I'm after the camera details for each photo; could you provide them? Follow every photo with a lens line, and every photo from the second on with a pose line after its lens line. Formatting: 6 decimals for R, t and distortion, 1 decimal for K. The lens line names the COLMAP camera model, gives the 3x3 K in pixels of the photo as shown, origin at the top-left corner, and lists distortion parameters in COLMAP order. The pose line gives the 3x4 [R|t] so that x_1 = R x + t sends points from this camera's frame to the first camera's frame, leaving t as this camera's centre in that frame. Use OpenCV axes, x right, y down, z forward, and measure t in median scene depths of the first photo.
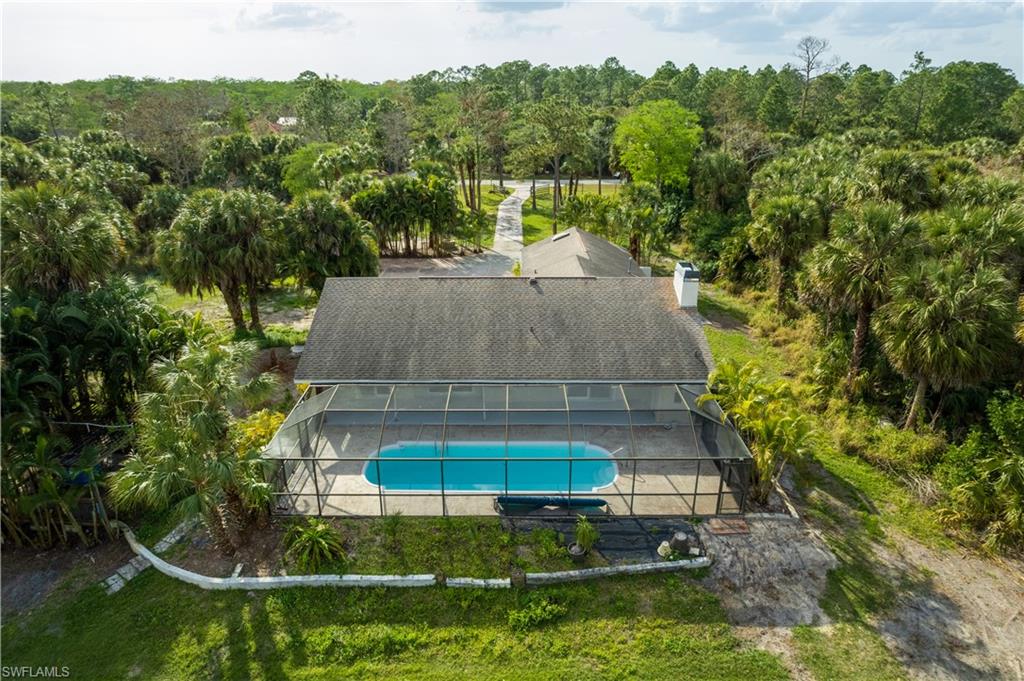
lens RADIAL K [[656.2, 0, 512.0], [0, 656.2, 340.5], [0, 0, 1]] dist [-0.087944, 0.080962]
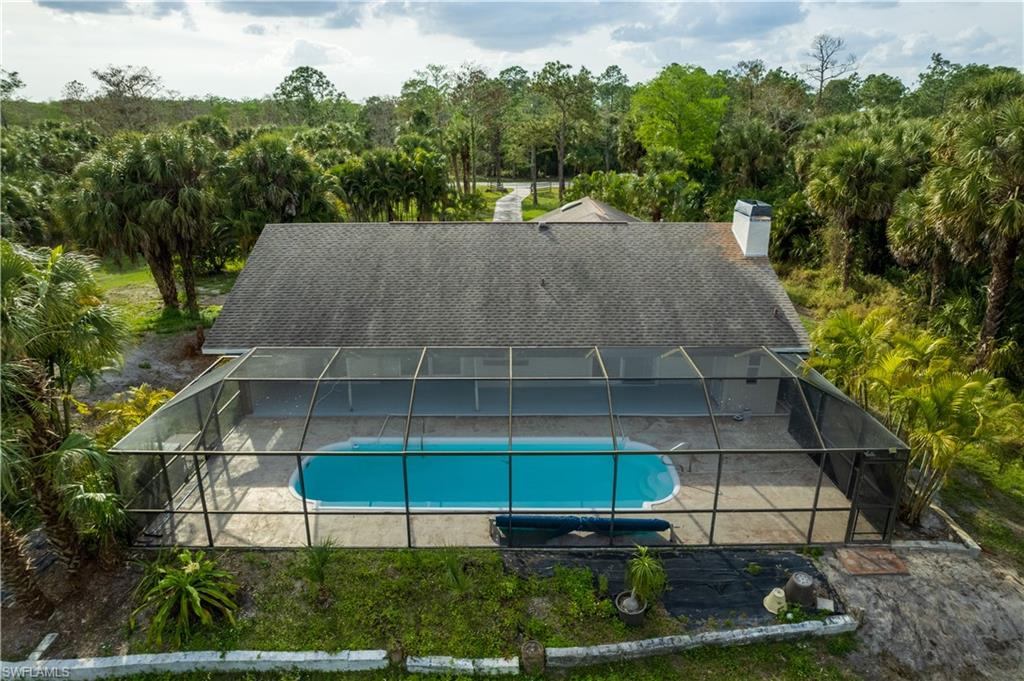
lens RADIAL K [[656.2, 0, 512.0], [0, 656.2, 340.5], [0, 0, 1]] dist [-0.087944, 0.080962]
pose [[0.999990, -0.001907, 0.004110, -0.008772], [0.002090, 0.998983, -0.045043, 0.097189], [-0.004020, 0.045051, 0.998977, 0.360300]]
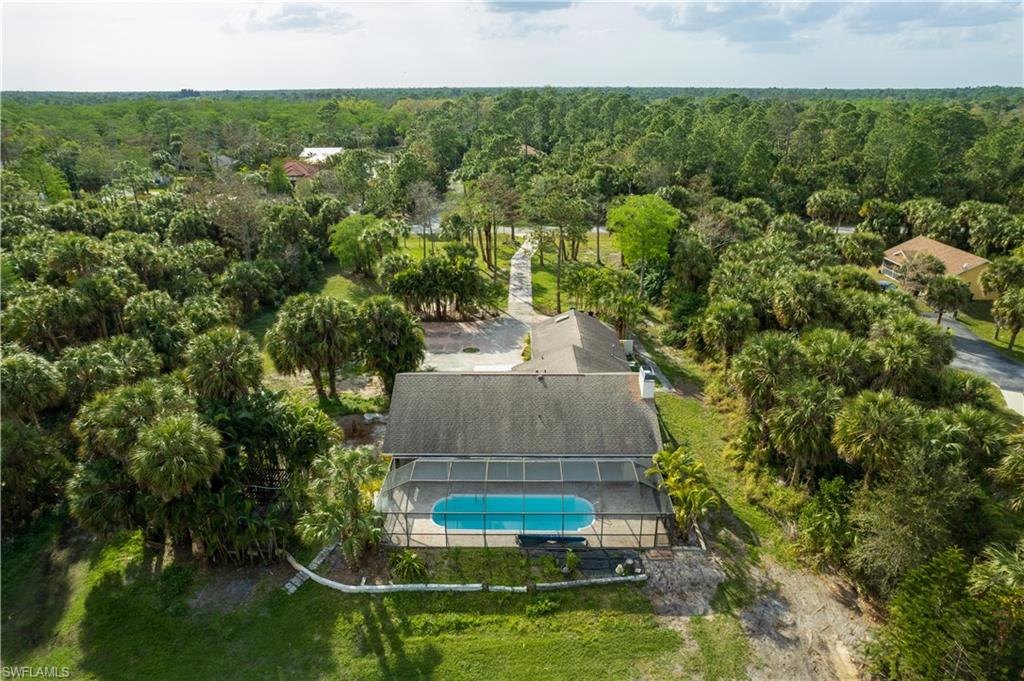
lens RADIAL K [[656.2, 0, 512.0], [0, 656.2, 340.5], [0, 0, 1]] dist [-0.087944, 0.080962]
pose [[0.999935, 0.001940, -0.011220, -0.019737], [-0.001911, 0.999995, 0.002571, -0.238701], [0.011225, -0.002550, 0.999934, -0.590469]]
